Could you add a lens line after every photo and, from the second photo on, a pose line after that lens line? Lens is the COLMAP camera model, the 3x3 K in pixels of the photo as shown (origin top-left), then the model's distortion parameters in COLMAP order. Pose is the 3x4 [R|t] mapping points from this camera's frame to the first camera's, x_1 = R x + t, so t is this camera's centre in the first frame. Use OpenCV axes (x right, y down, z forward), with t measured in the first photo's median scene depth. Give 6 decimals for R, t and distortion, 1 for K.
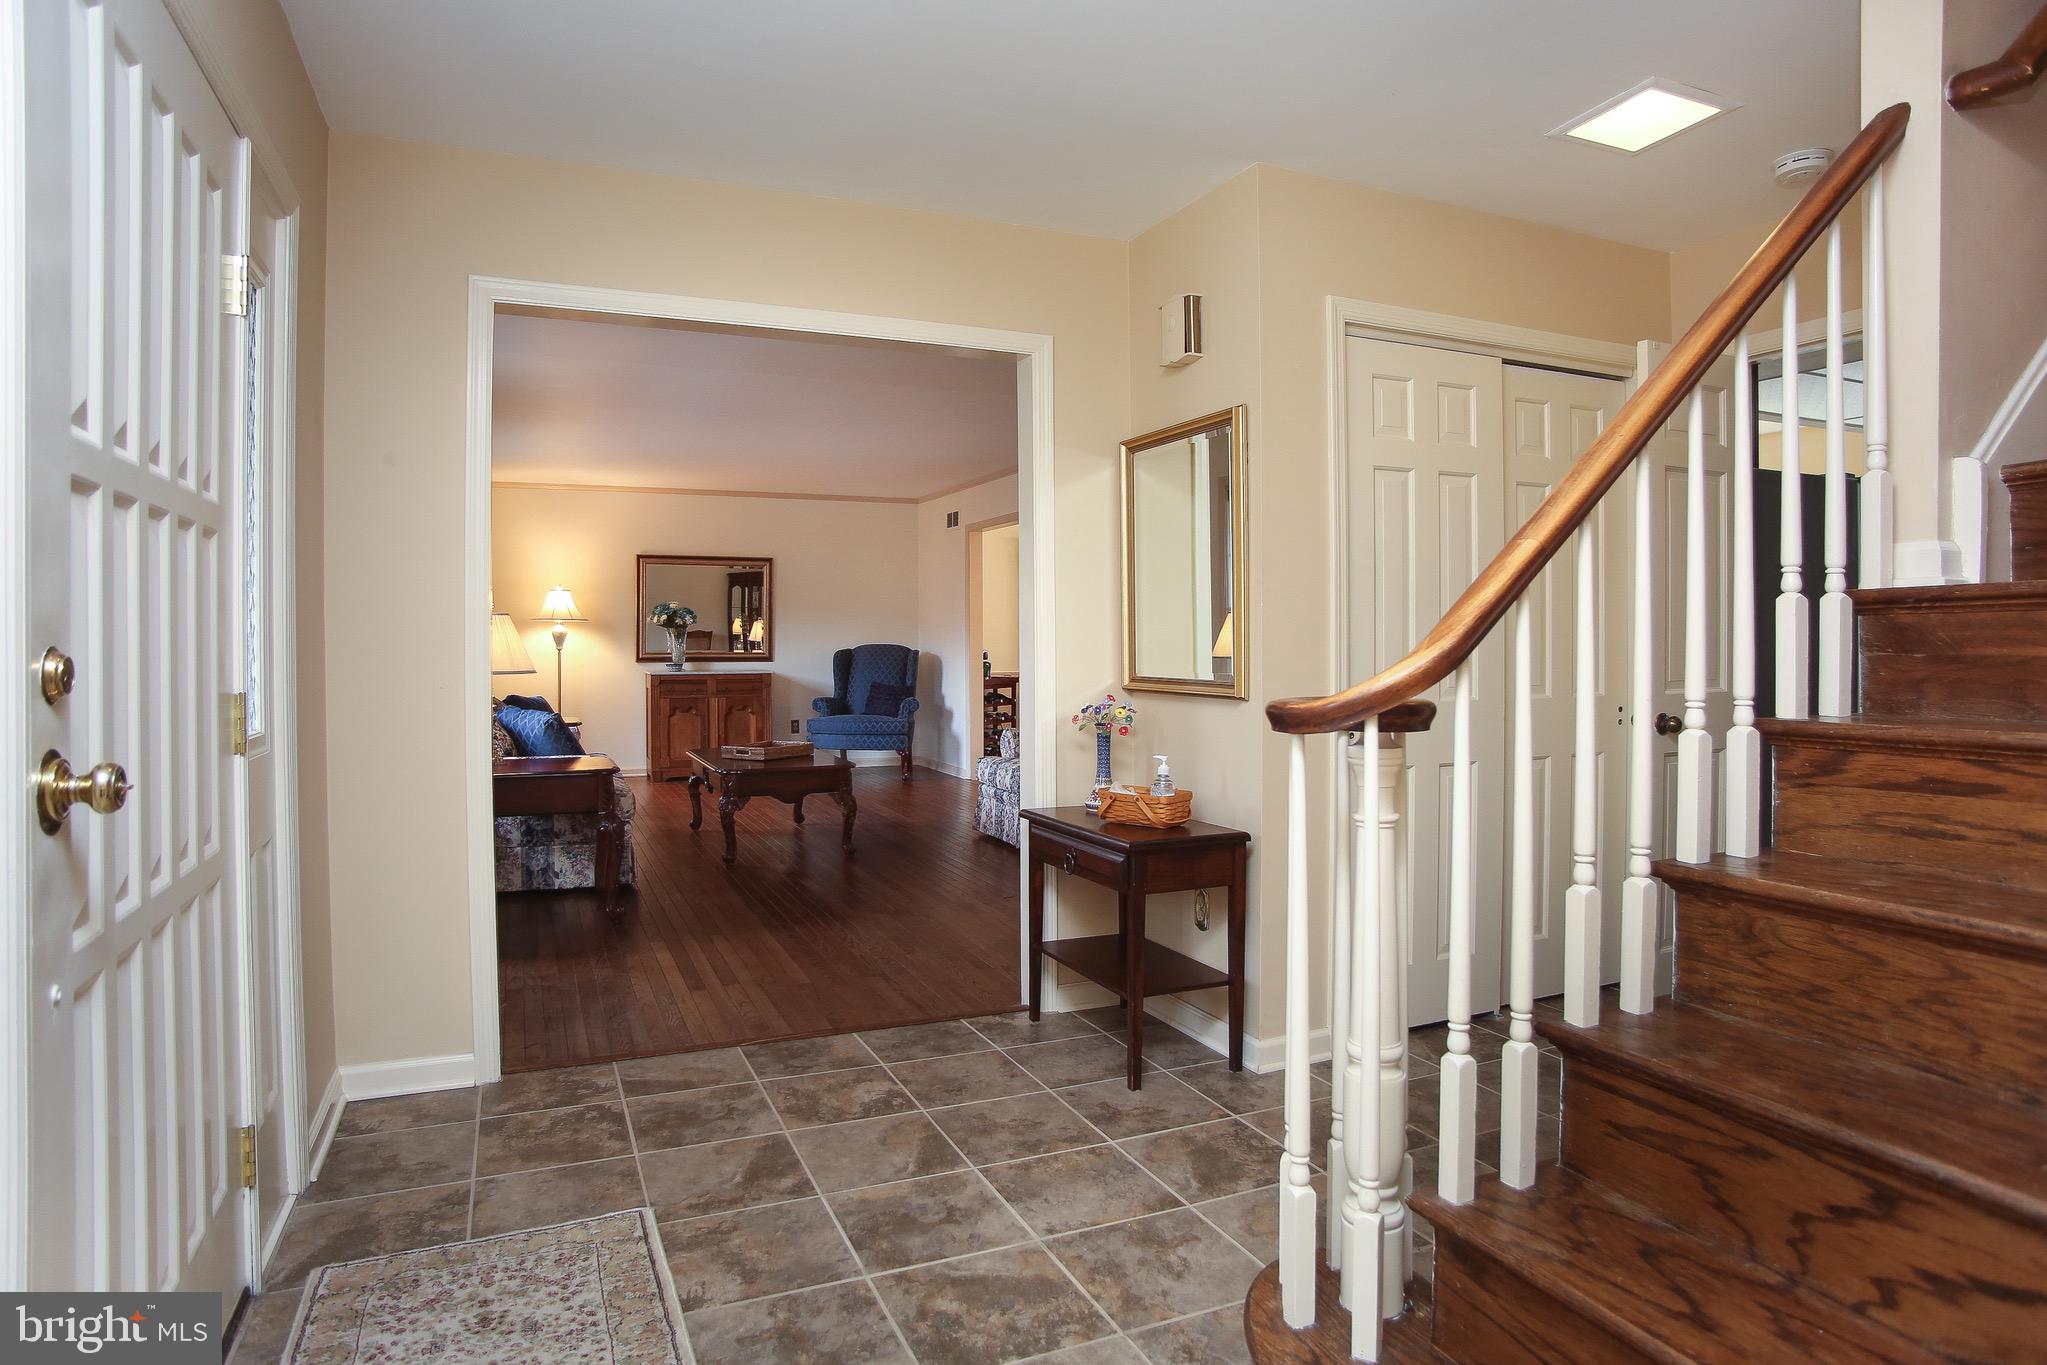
lens RADIAL K [[1156.2, 0, 1035.4], [0, 1156.2, 674.2], [0, 0, 1]] dist [-0.114997, 0.064556]
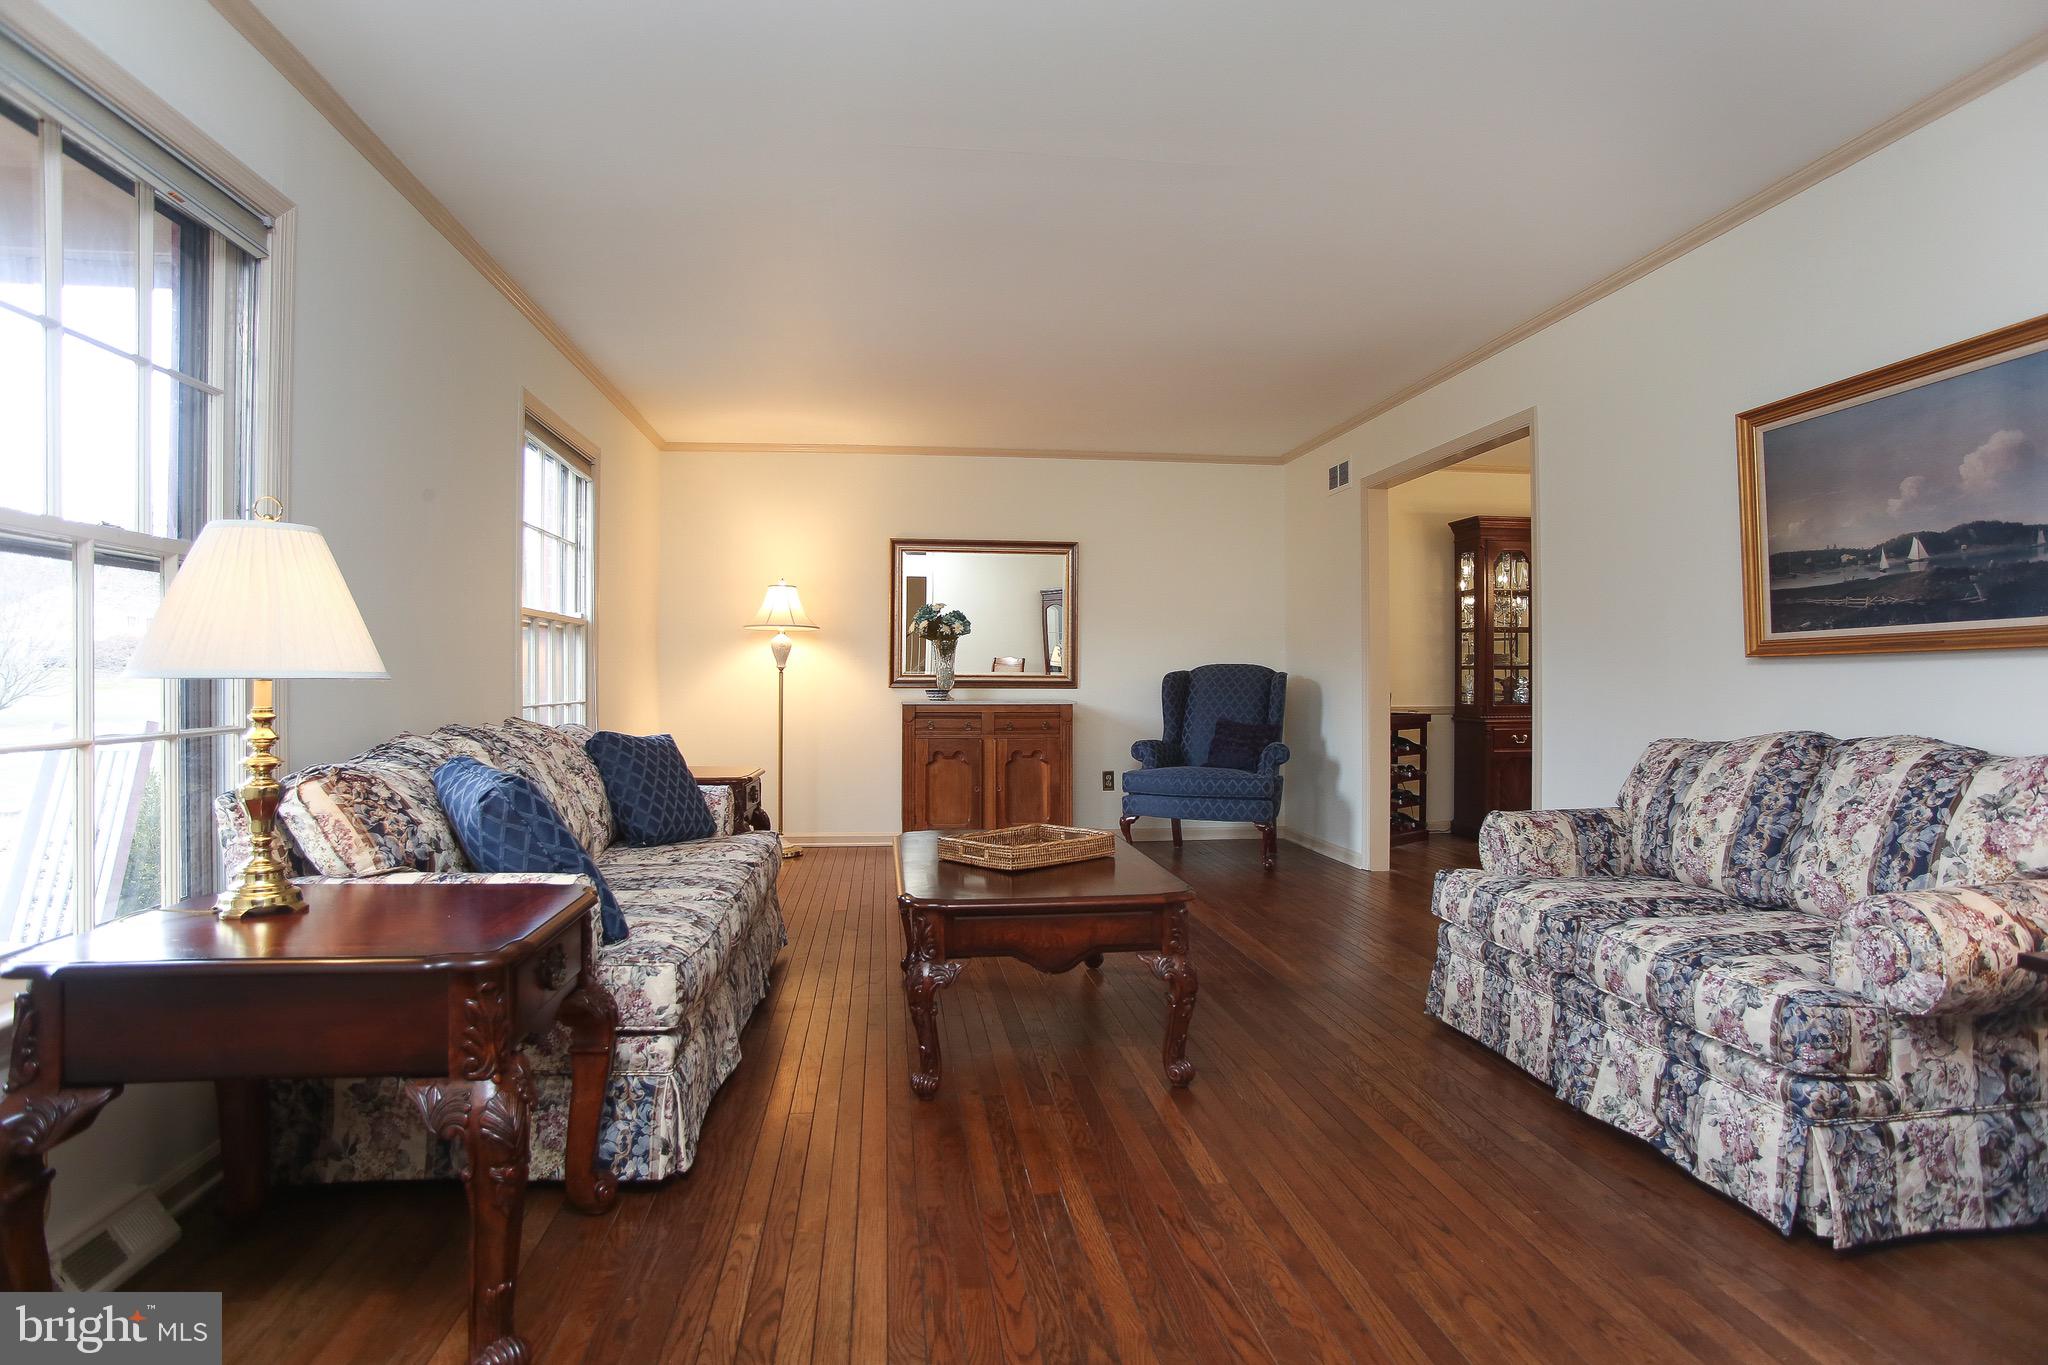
lens RADIAL K [[1156.8, 0, 1035.9], [0, 1156.8, 674.2], [0, 0, 1]] dist [-0.114997, 0.064556]
pose [[0.958484, 0.000783, -0.285144, -0.052703], [-0.010158, 0.999455, -0.031403, 0.003075], [0.284964, 0.032996, 0.957970, 0.327160]]
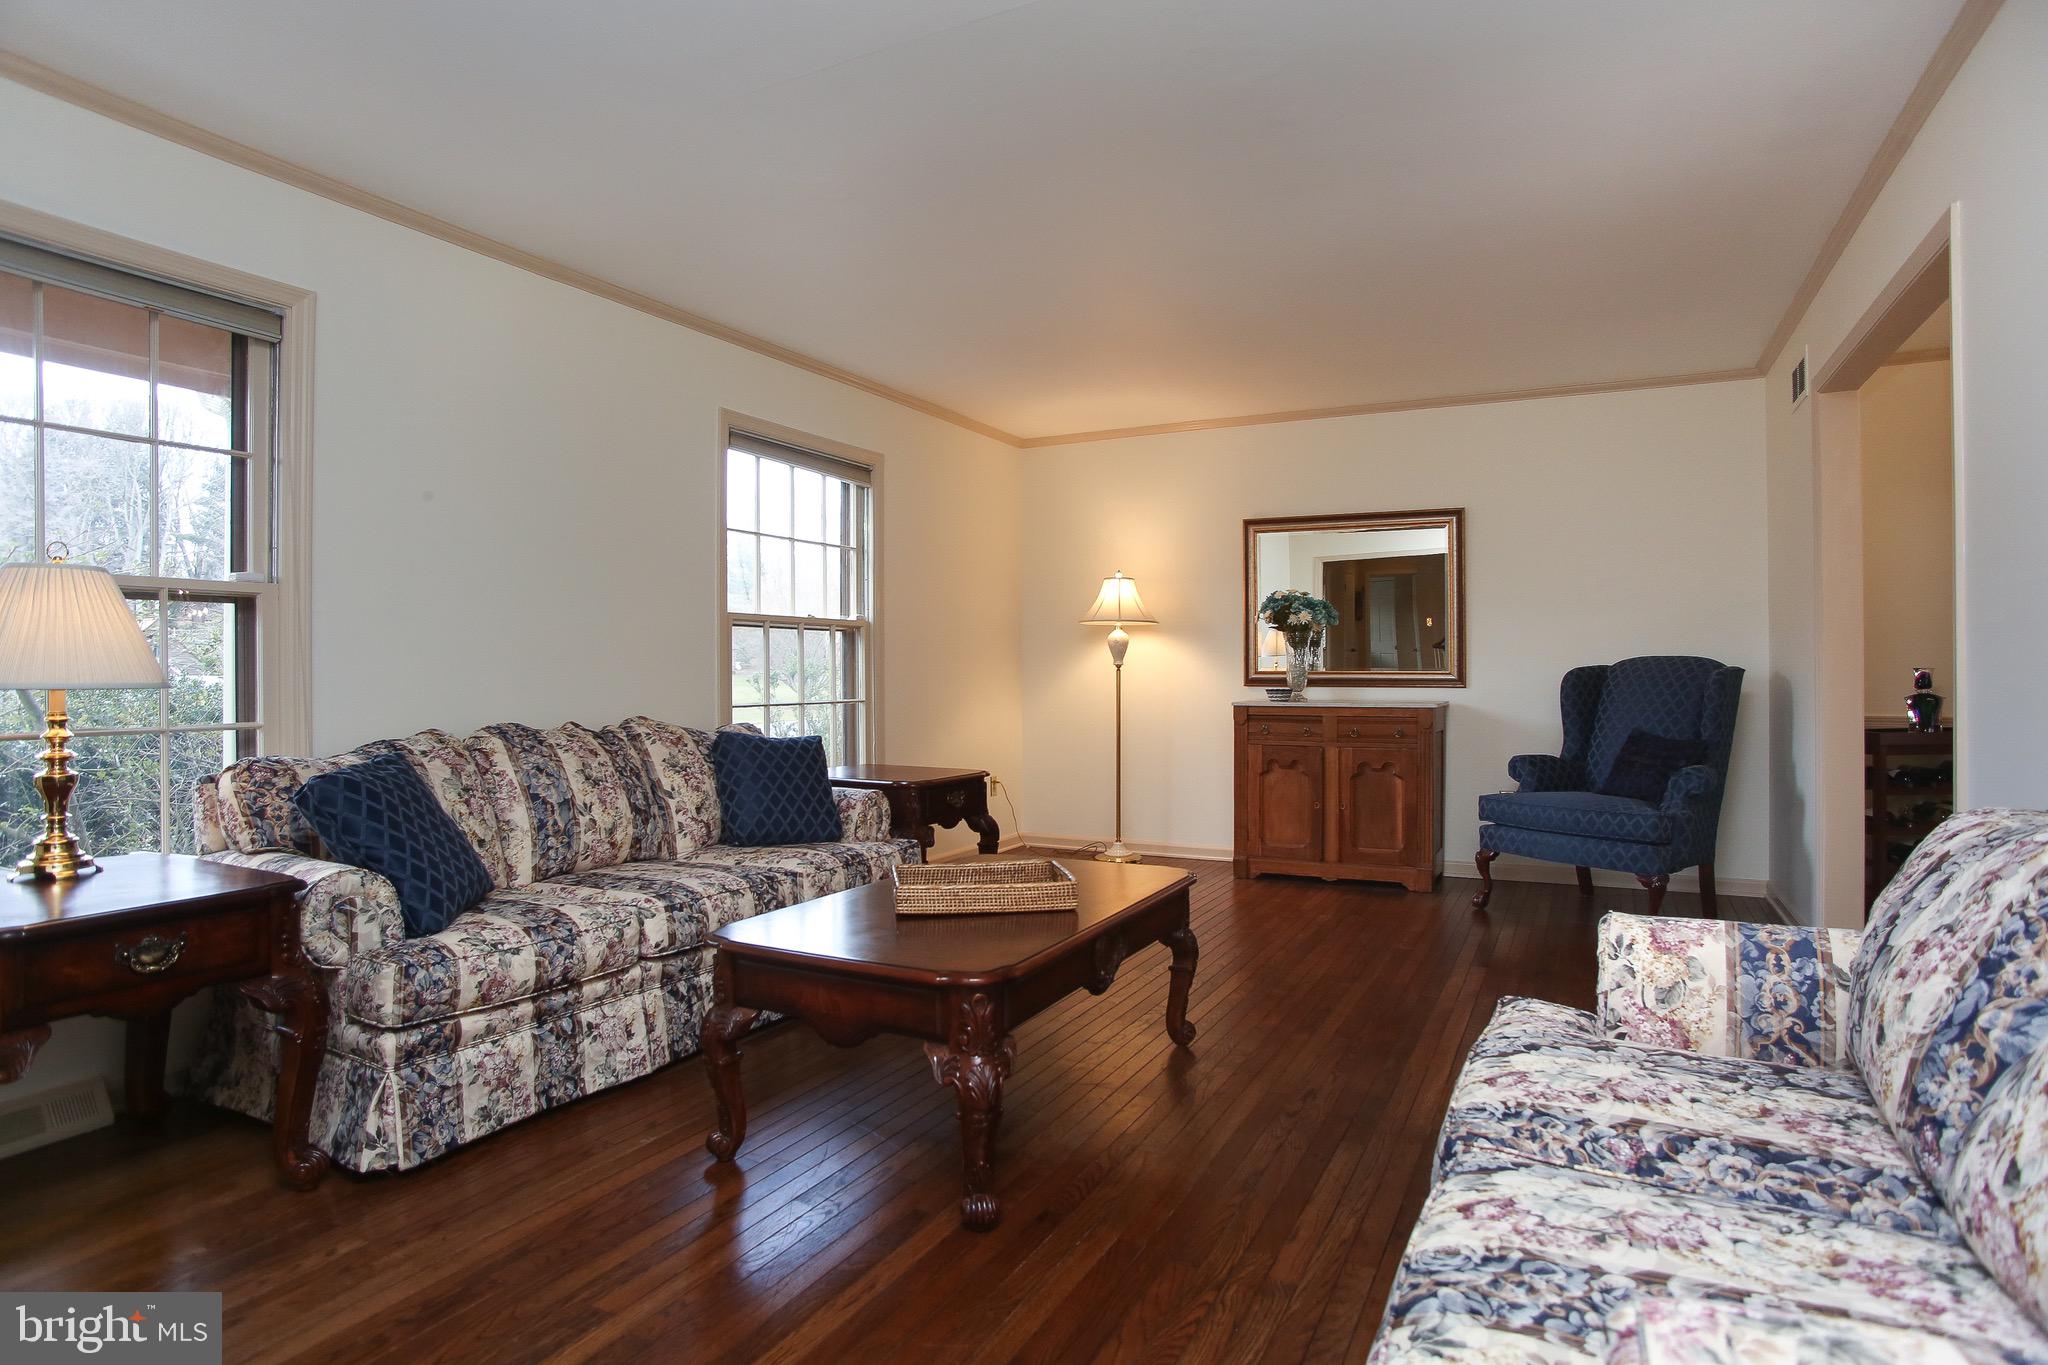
lens RADIAL K [[1139.2, 0, 1024.0], [0, 1139.2, 682.5], [0, 0, 1]] dist [-0.114269, 0.058902]
pose [[0.612703, 0.007753, -0.790275, 0.083106], [-0.021271, 0.999751, -0.006683, -0.005456], [0.790027, 0.020904, 0.612716, 0.507274]]
